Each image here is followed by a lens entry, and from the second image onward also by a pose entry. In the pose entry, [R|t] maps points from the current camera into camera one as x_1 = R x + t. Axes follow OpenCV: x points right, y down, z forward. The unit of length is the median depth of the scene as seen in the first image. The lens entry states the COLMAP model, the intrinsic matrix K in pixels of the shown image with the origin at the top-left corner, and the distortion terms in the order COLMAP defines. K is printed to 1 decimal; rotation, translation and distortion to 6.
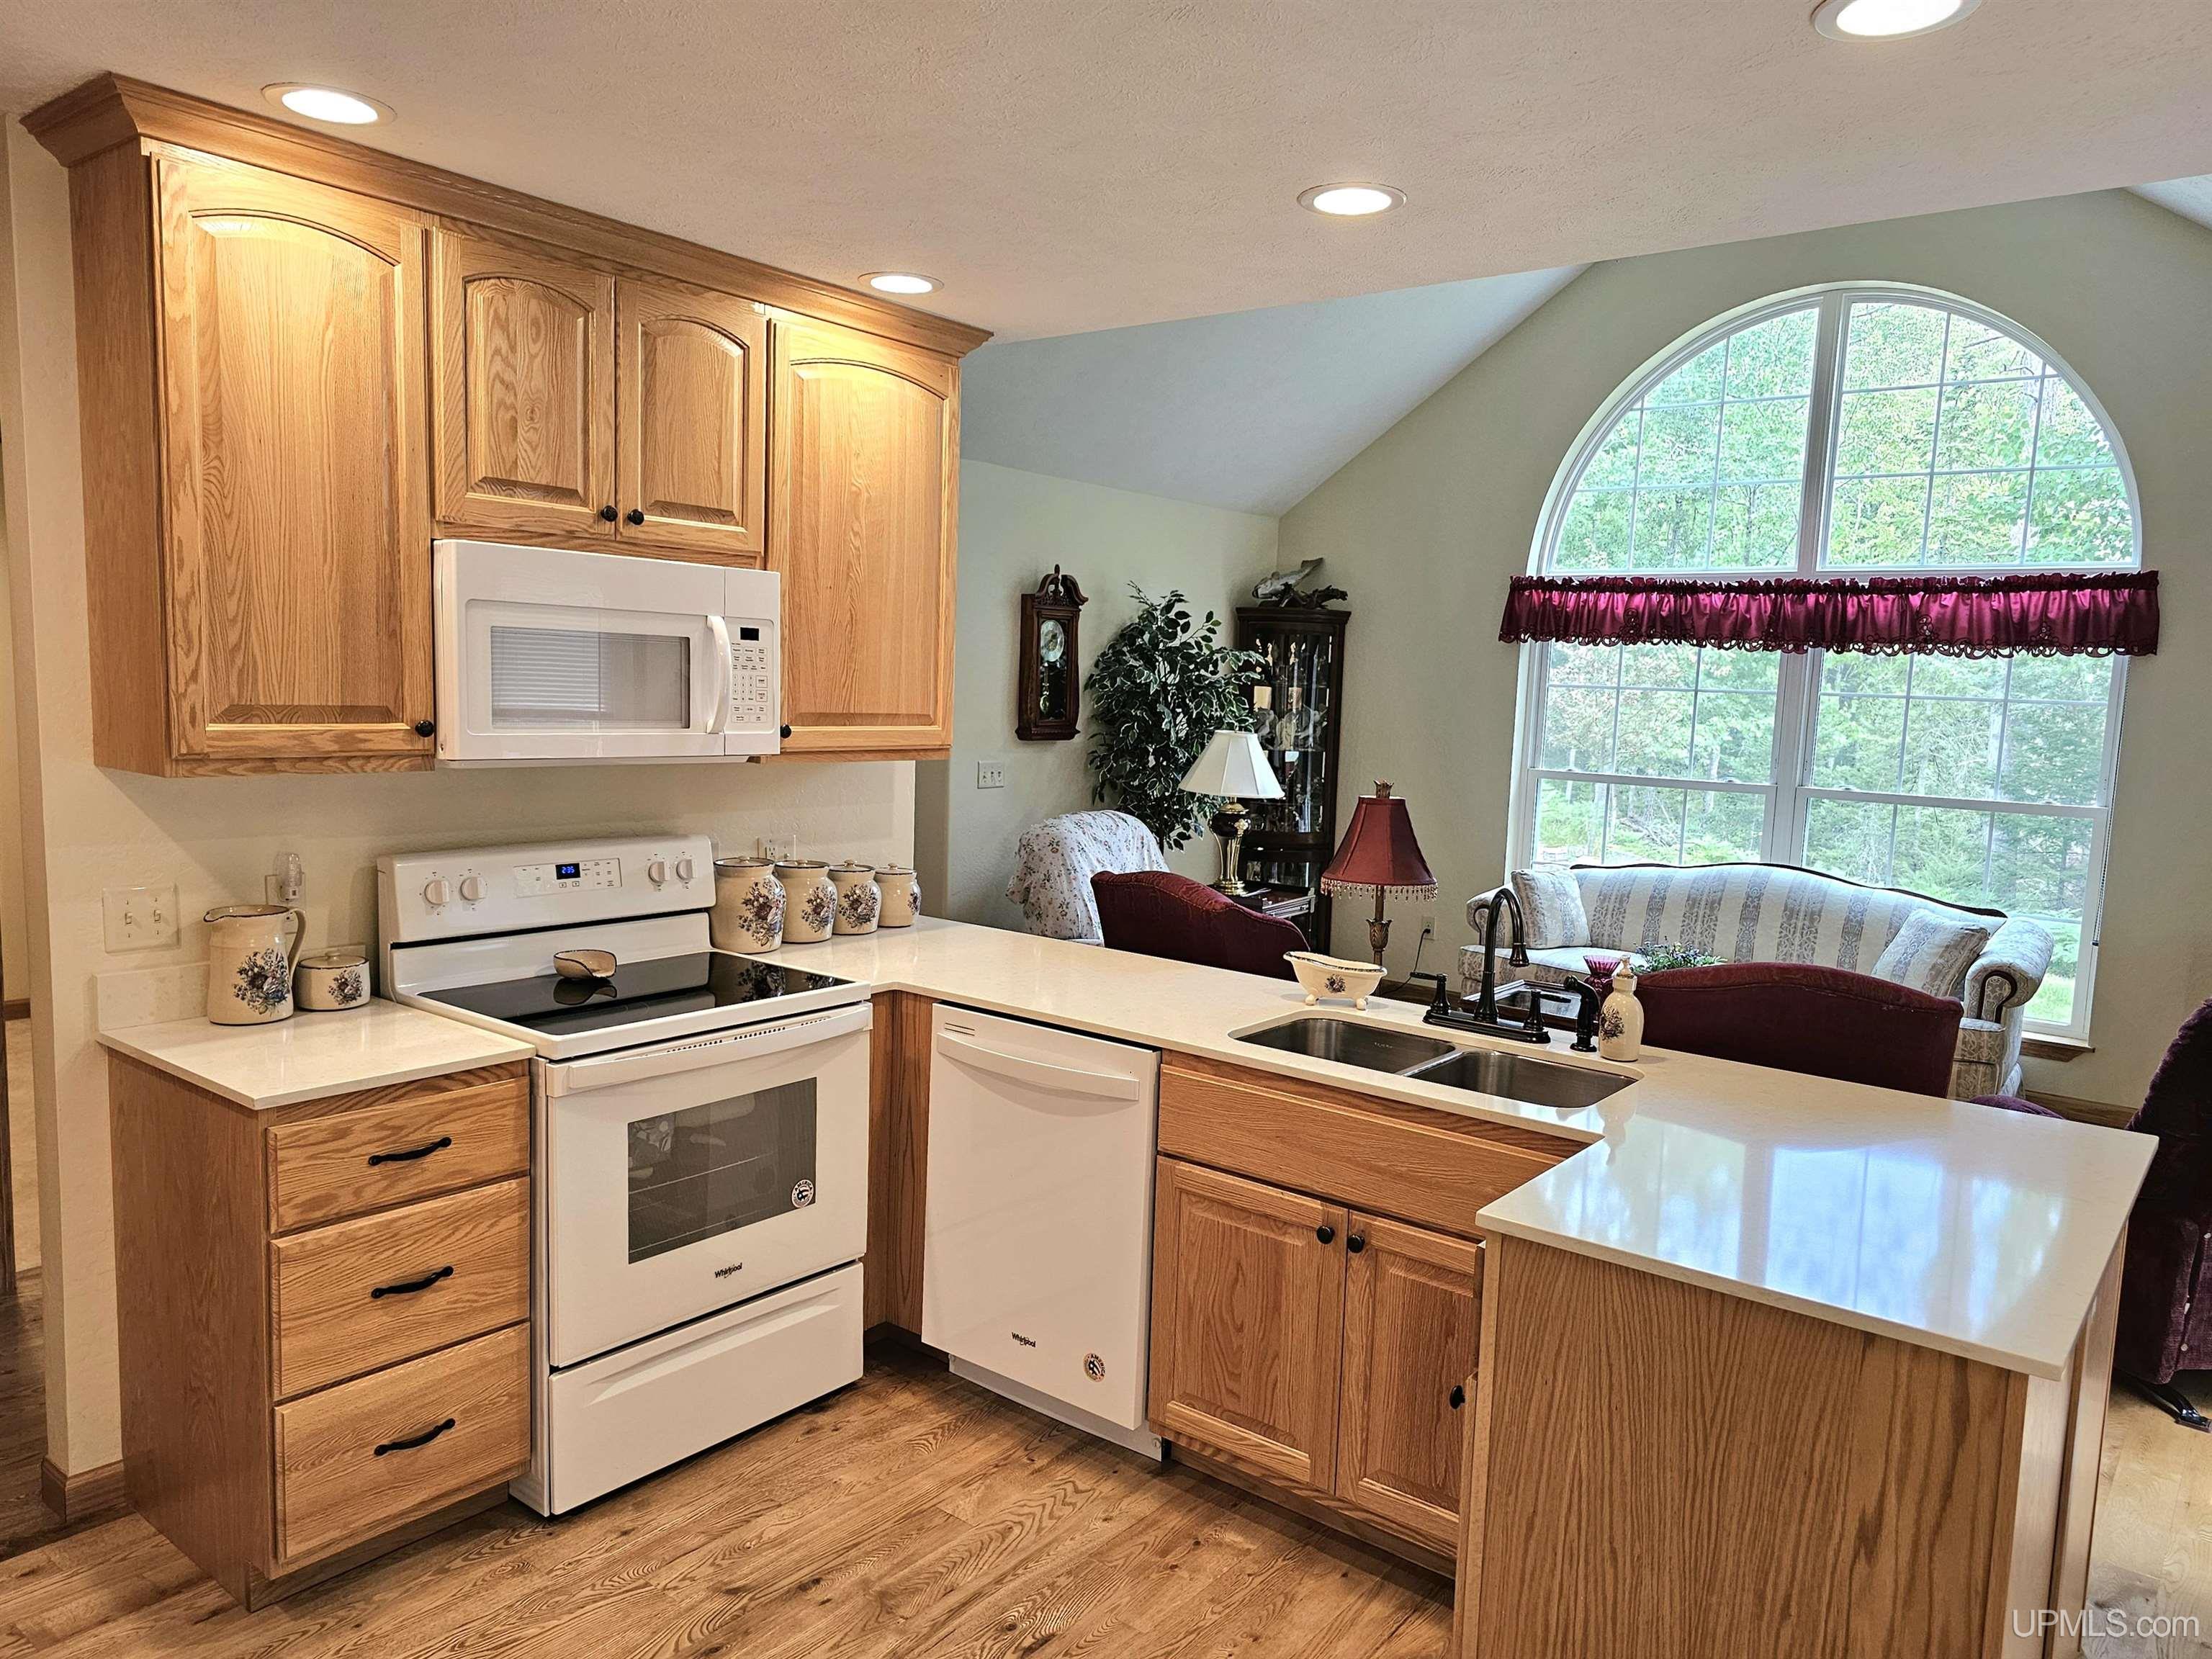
lens RADIAL K [[1560.3, 0, 1084.2], [0, 1560.3, 843.1], [0, 0, 1]] dist [0.026528, -0.025730]
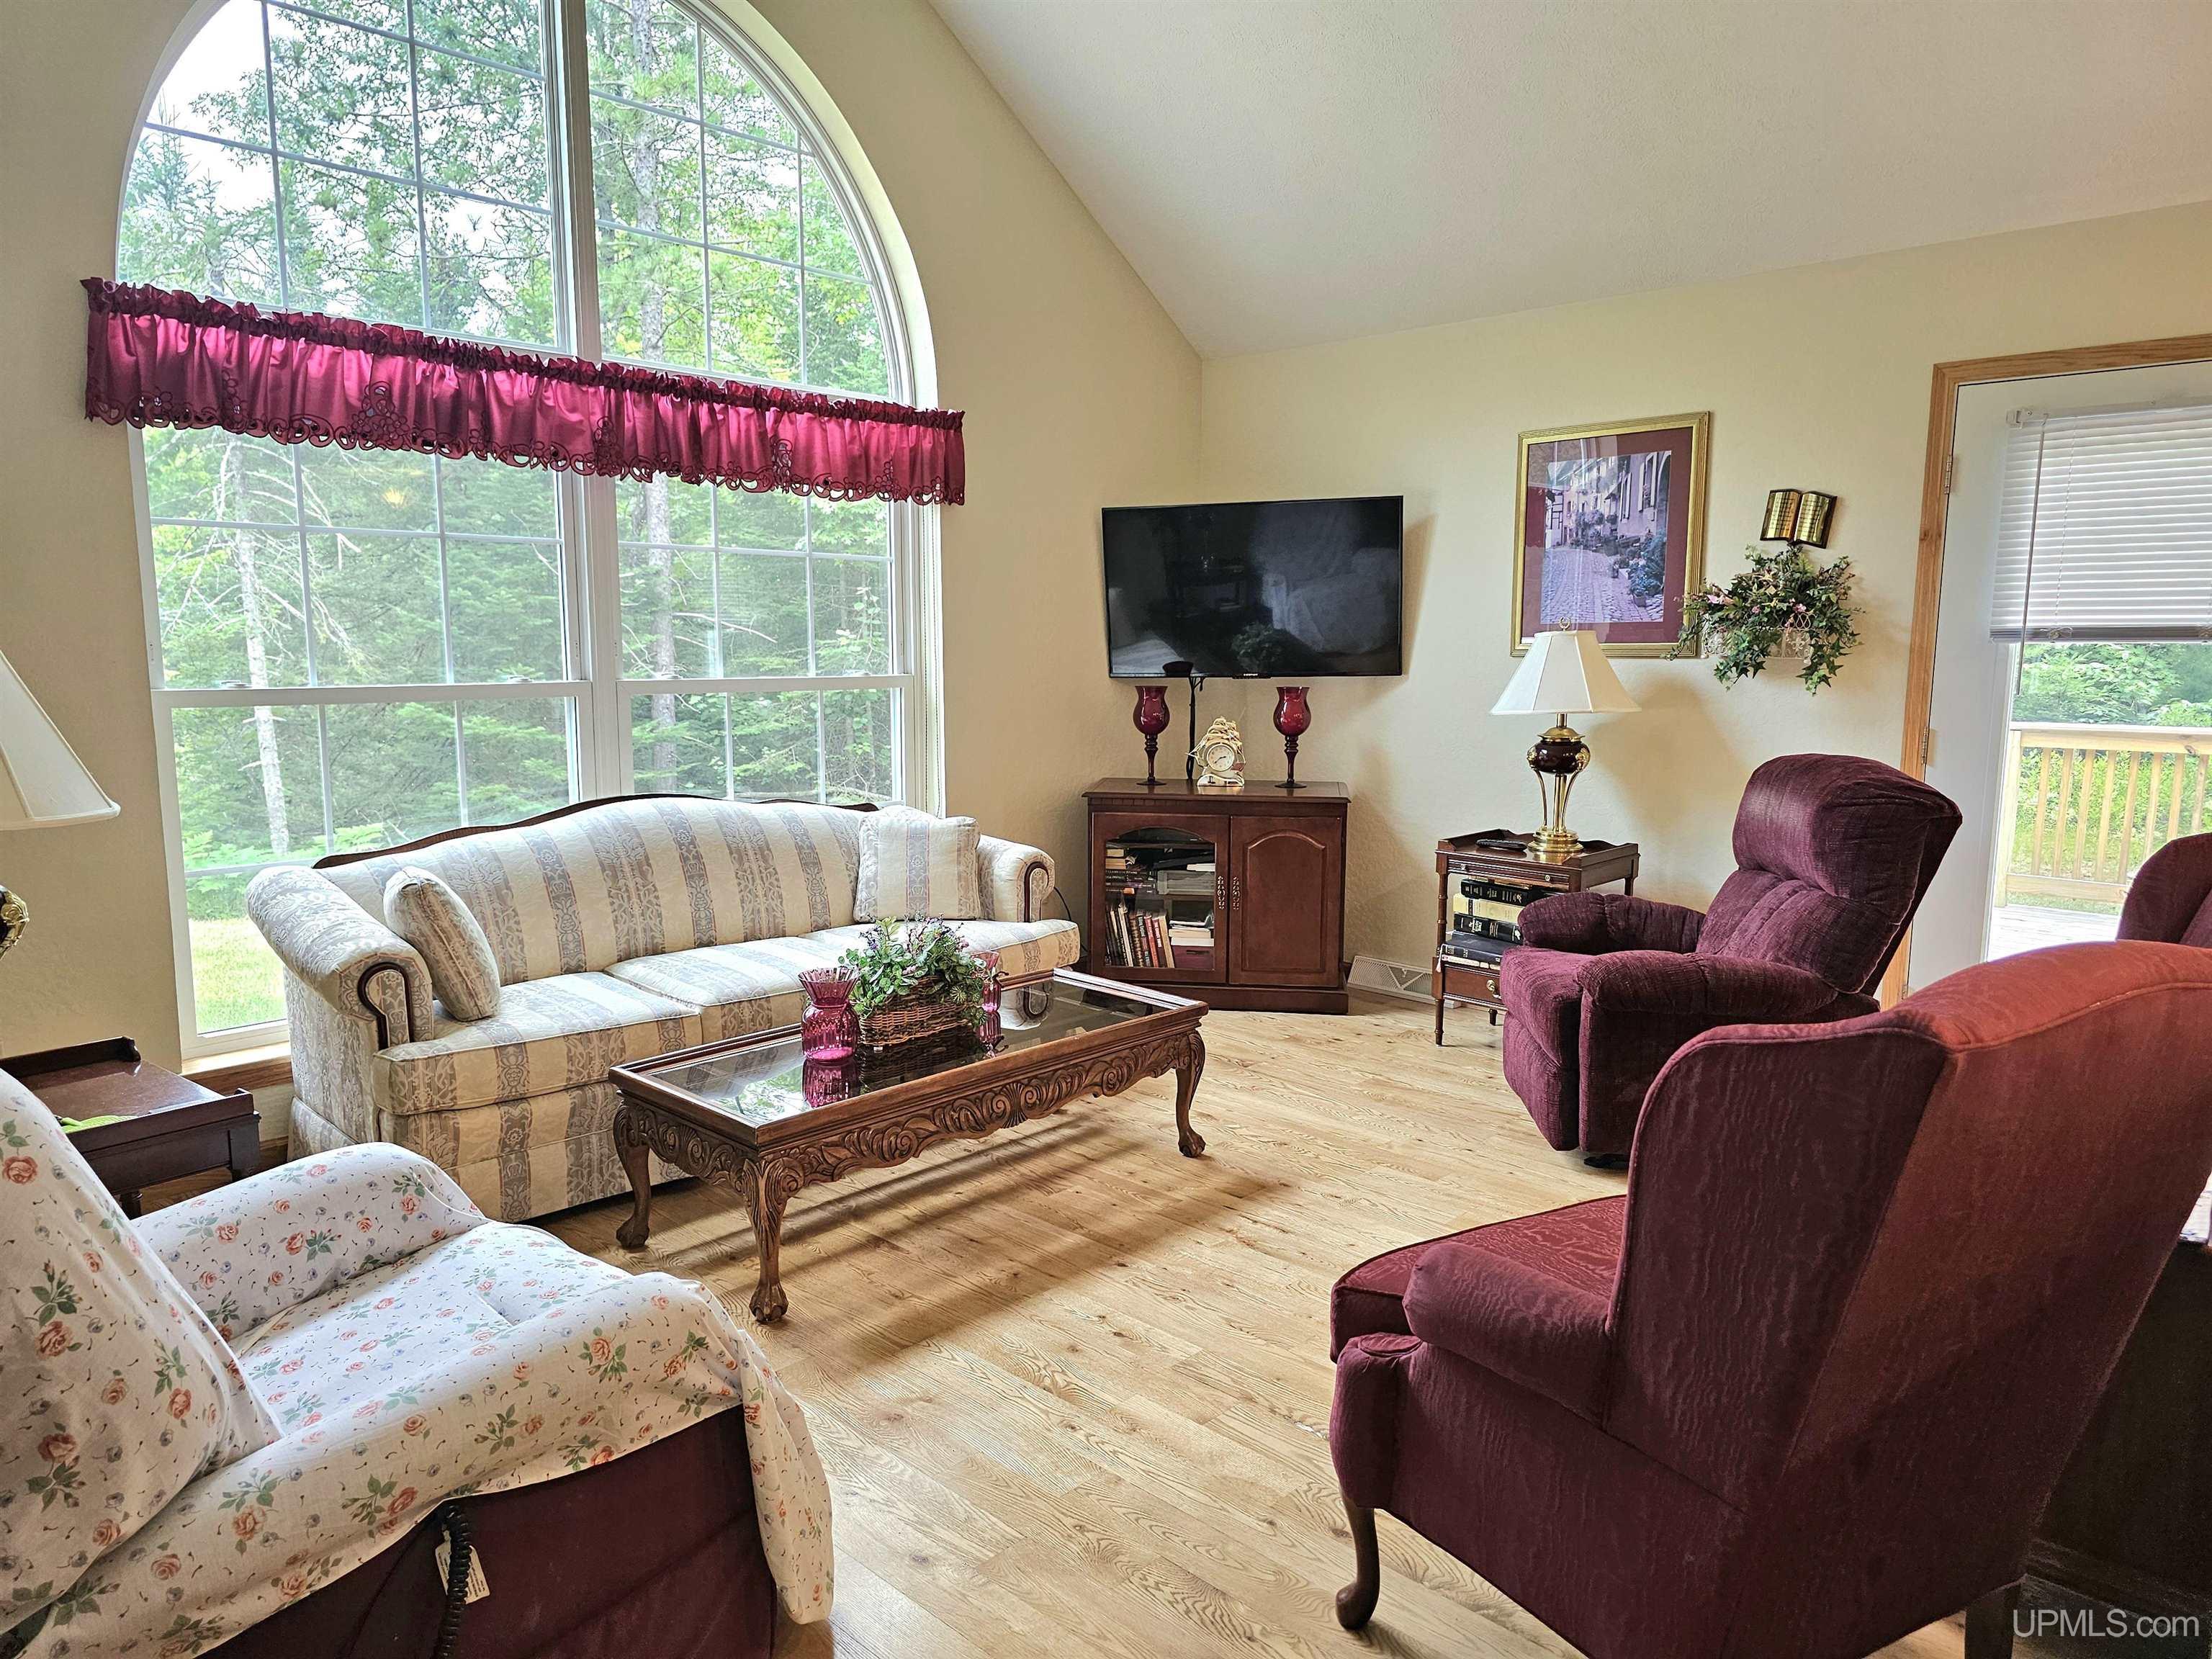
lens RADIAL K [[1476.5, 0, 1101.8], [0, 1476.5, 843.3], [0, 0, 1]] dist [0.051941, -0.047354]
pose [[0.074634, -0.177345, 0.981315, -0.206279], [0.106655, 0.979834, 0.168965, -0.059793], [-0.991491, 0.092052, 0.092044, 0.819607]]
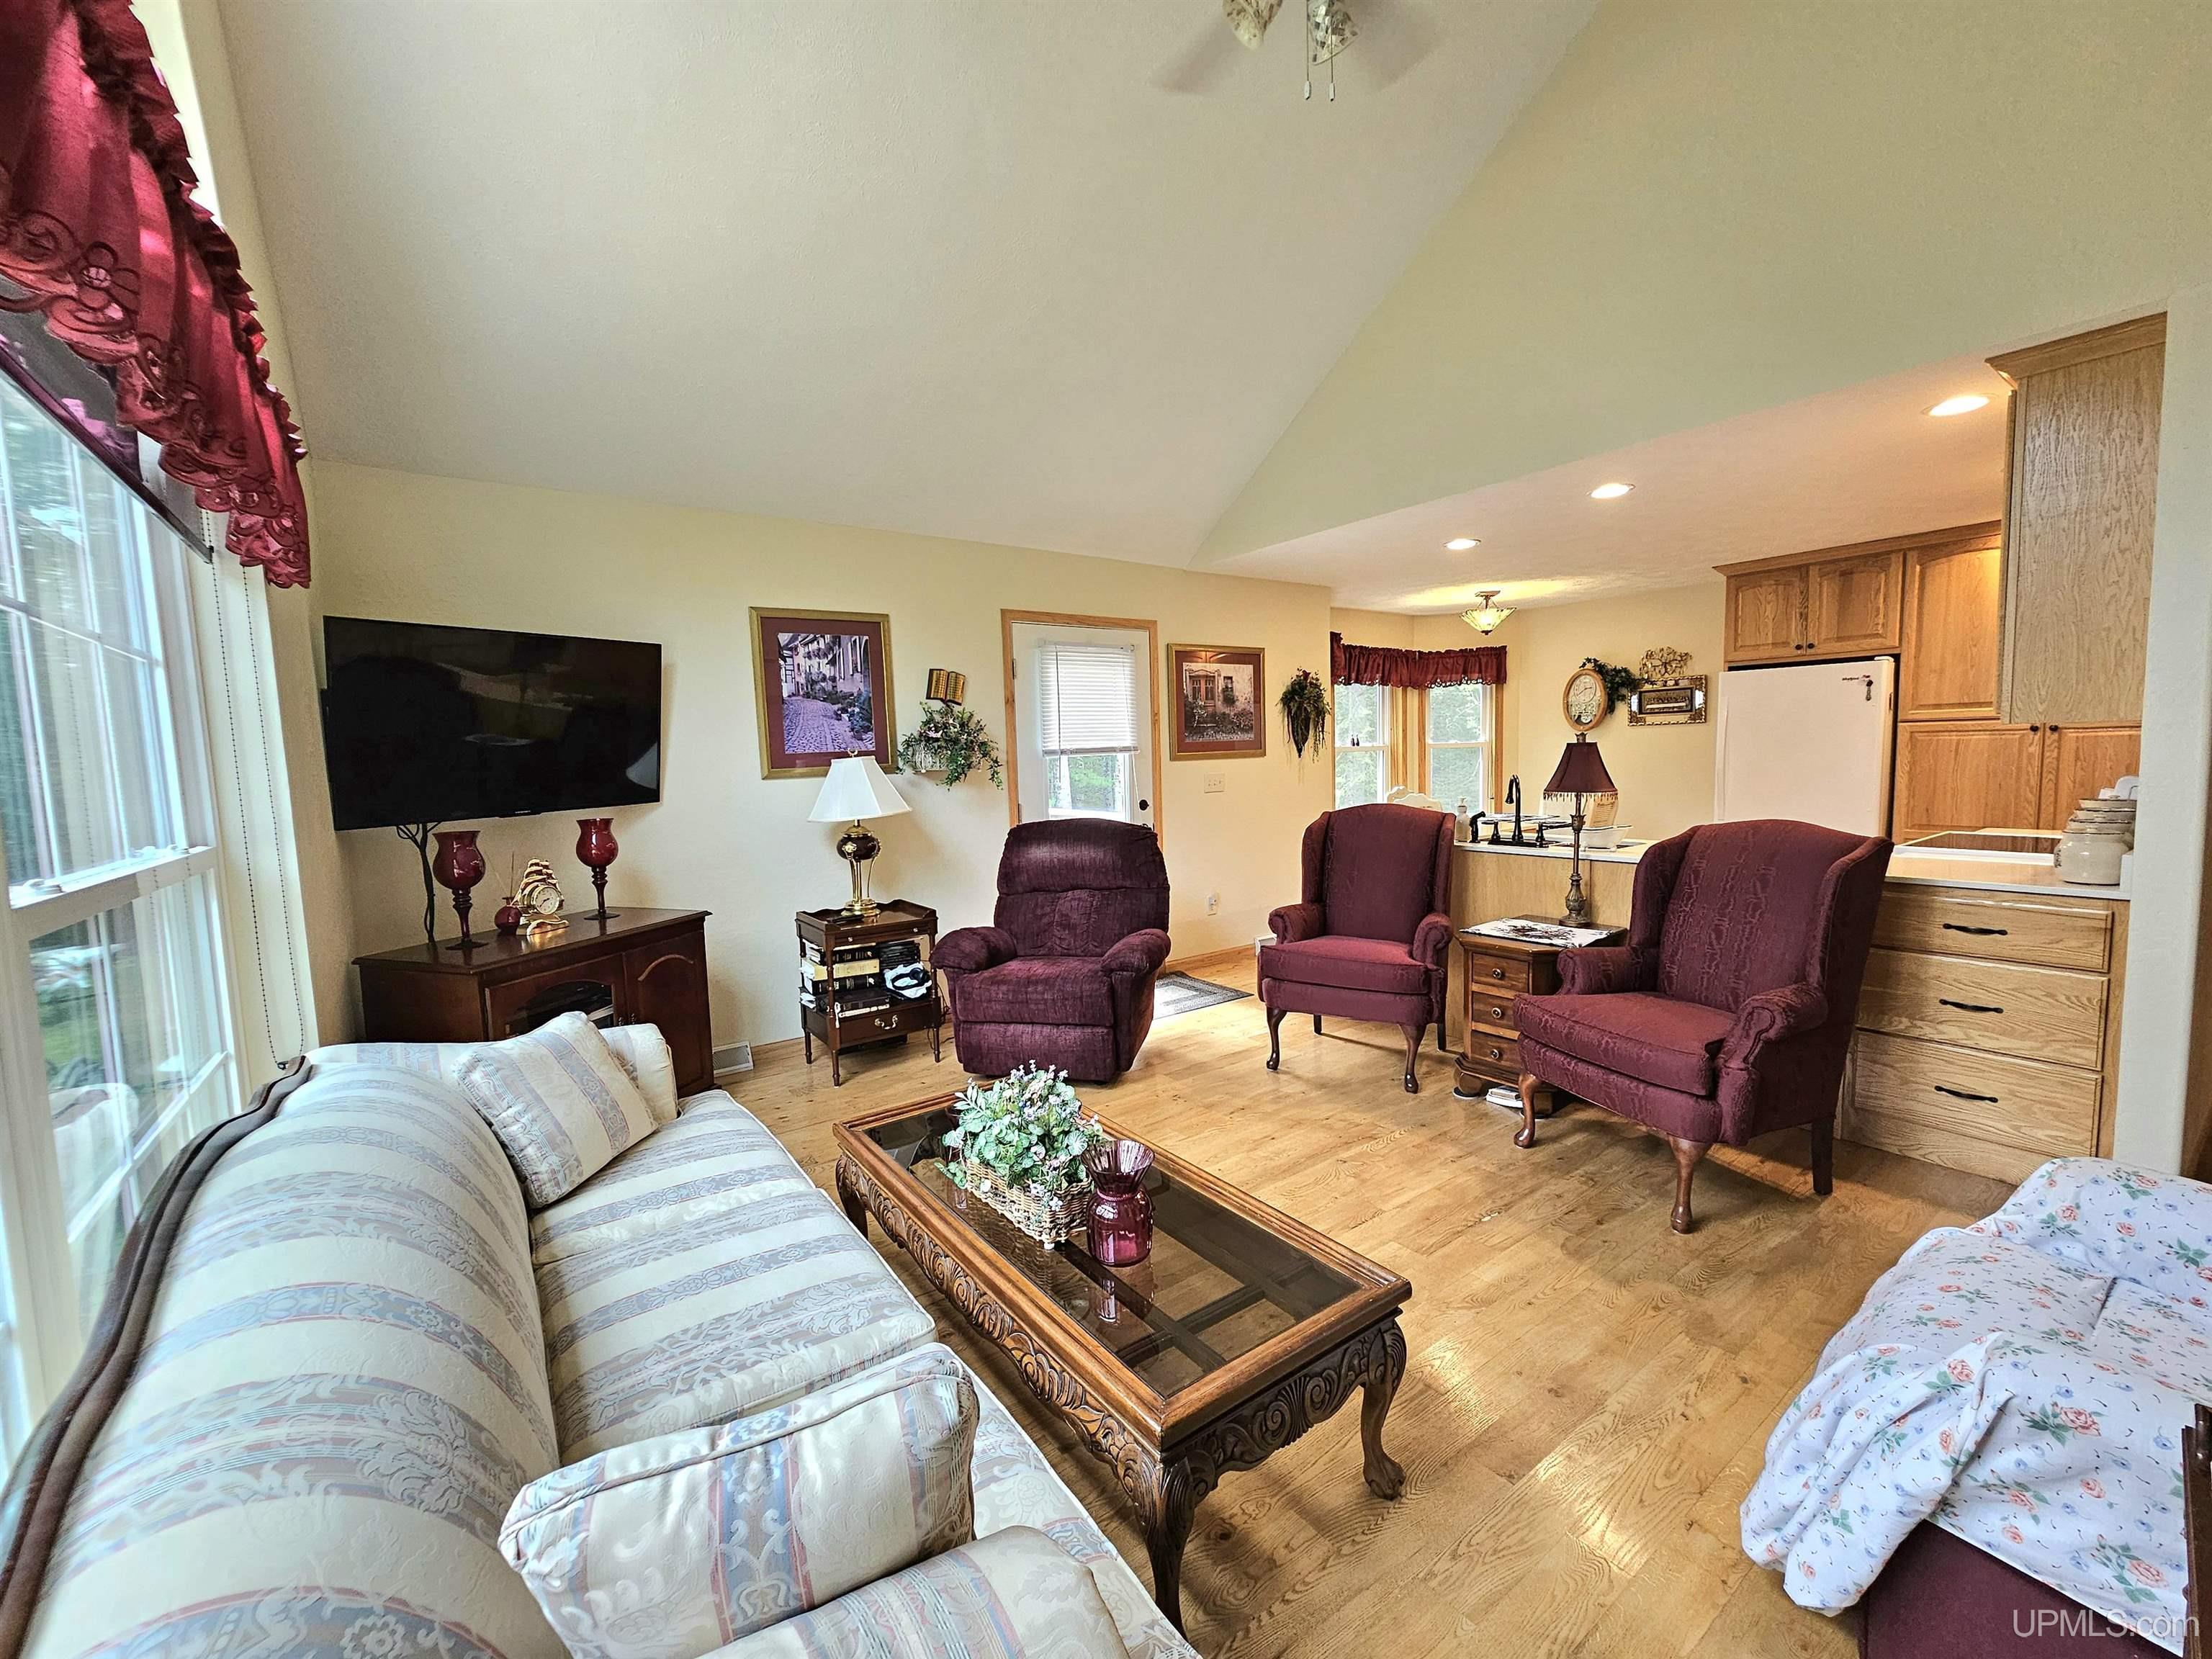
lens RADIAL K [[898.0, 0, 1108.9], [0, 898.0, 836.3], [0, 0, 1]] dist [-0.000777, -0.001921]
pose [[-0.964343, -0.032384, 0.262668, 0.252628], [0.023798, 0.977855, 0.207928, -0.086354], [-0.263585, 0.206765, -0.942216, 1.222139]]
